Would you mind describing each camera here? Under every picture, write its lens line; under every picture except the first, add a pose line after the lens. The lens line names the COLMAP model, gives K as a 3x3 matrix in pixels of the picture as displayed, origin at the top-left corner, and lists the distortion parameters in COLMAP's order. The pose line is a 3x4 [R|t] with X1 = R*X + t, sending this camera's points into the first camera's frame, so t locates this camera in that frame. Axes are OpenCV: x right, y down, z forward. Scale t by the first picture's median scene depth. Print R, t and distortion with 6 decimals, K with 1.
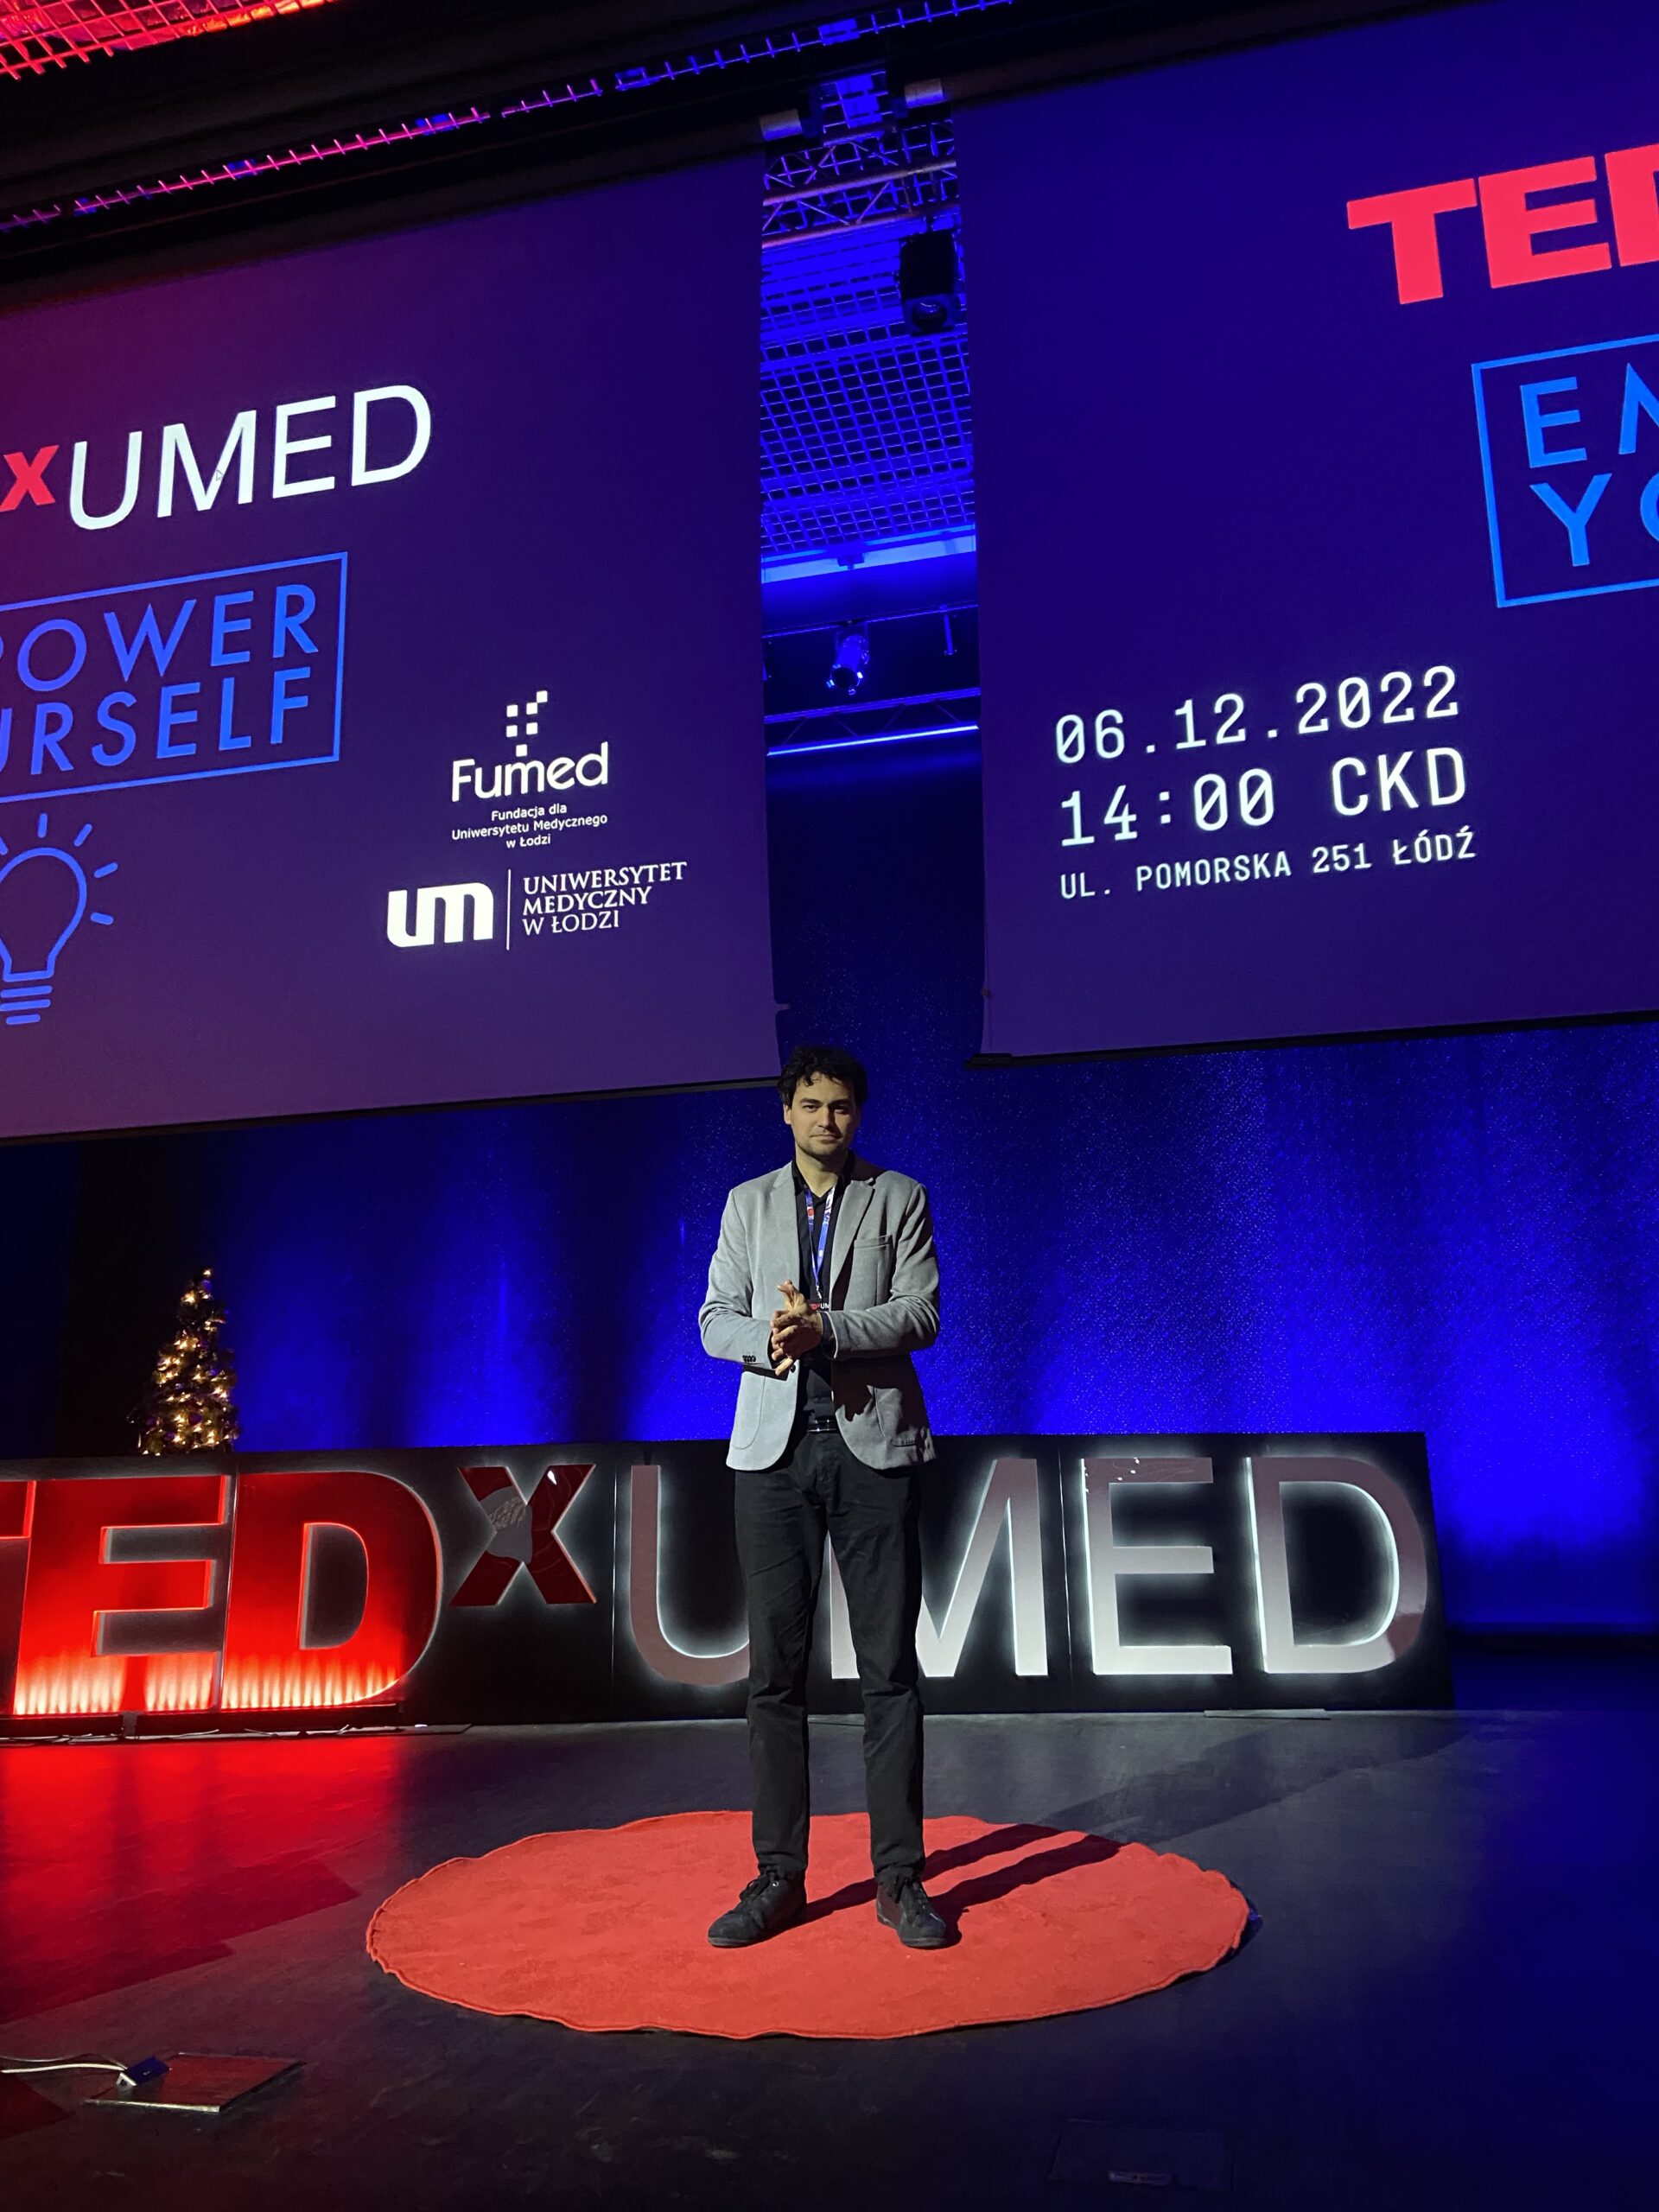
lens RADIAL K [[1681.6, 0, 824.0], [0, 1681.6, 1102.3], [0, 0, 1]] dist [0.150267, -0.193906]
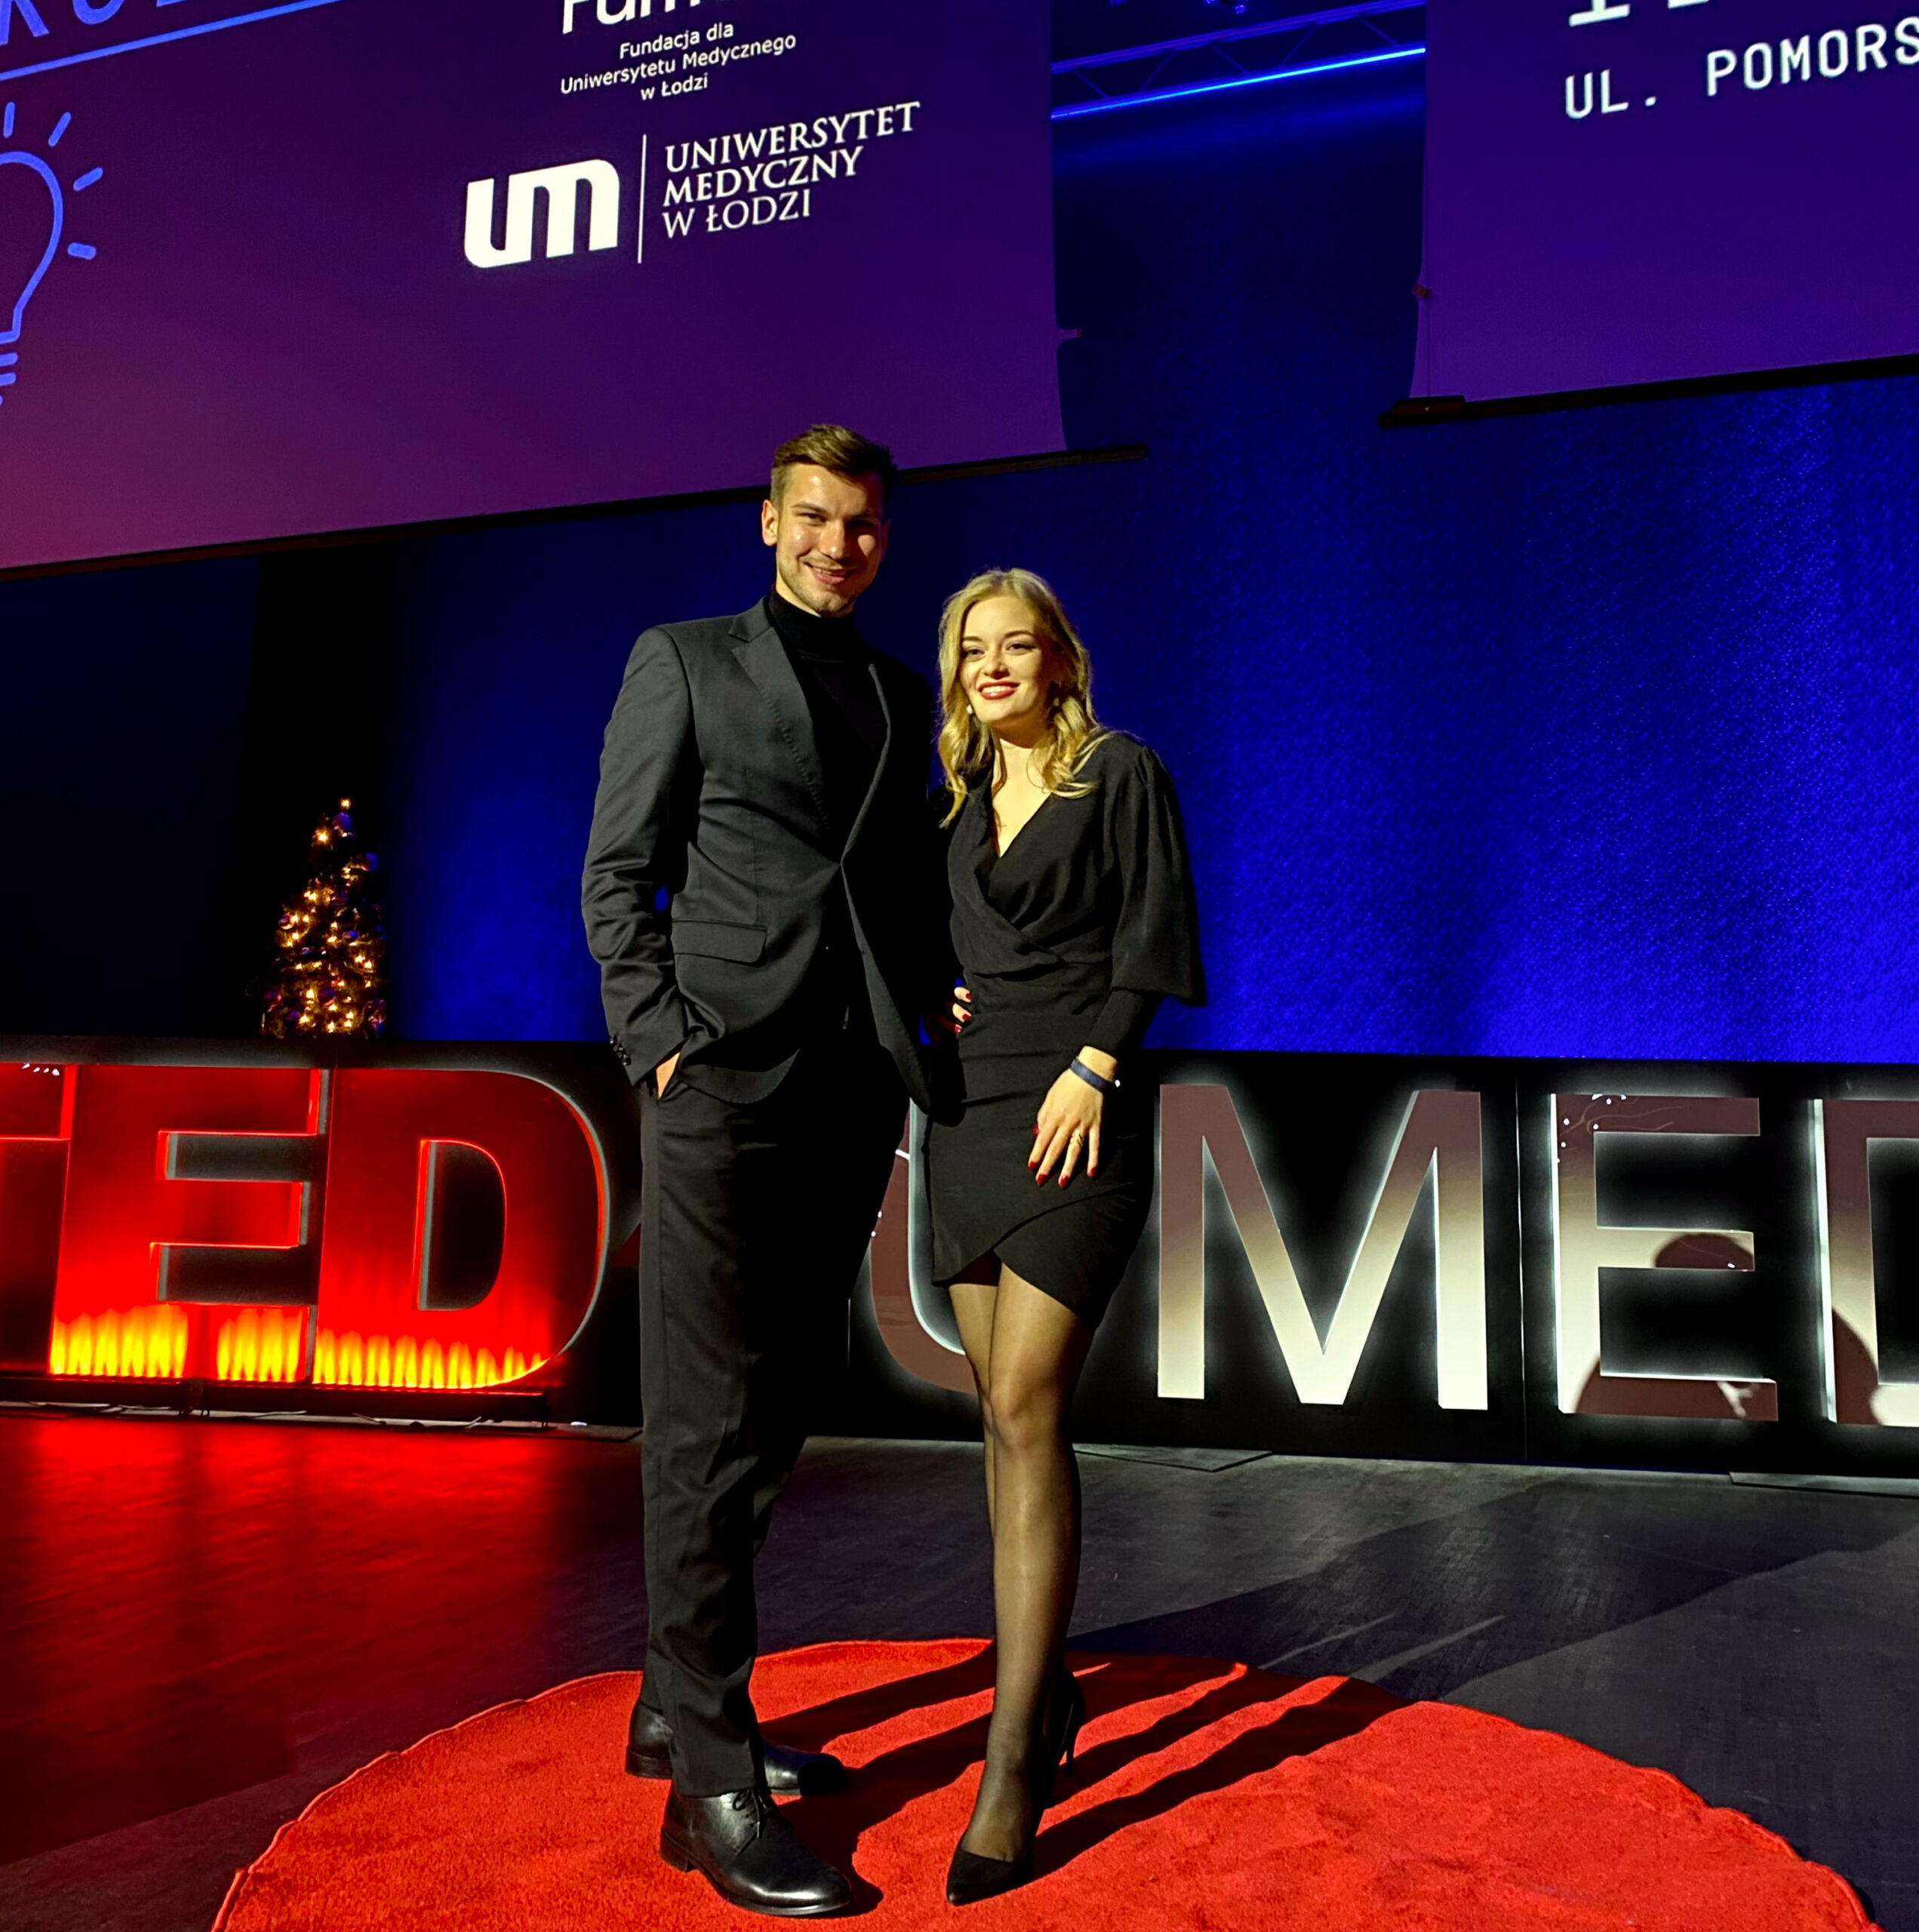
lens RADIAL K [[2179.0, 0, 882.8], [0, 2179.0, 824.3], [0, 0, 1]] dist [0.021984, -0.016419]
pose [[0.989495, 0.018192, -0.143419, 0.020463], [-0.004815, 0.995648, 0.093074, 0.039058], [0.144488, -0.091406, 0.985276, 0.192021]]
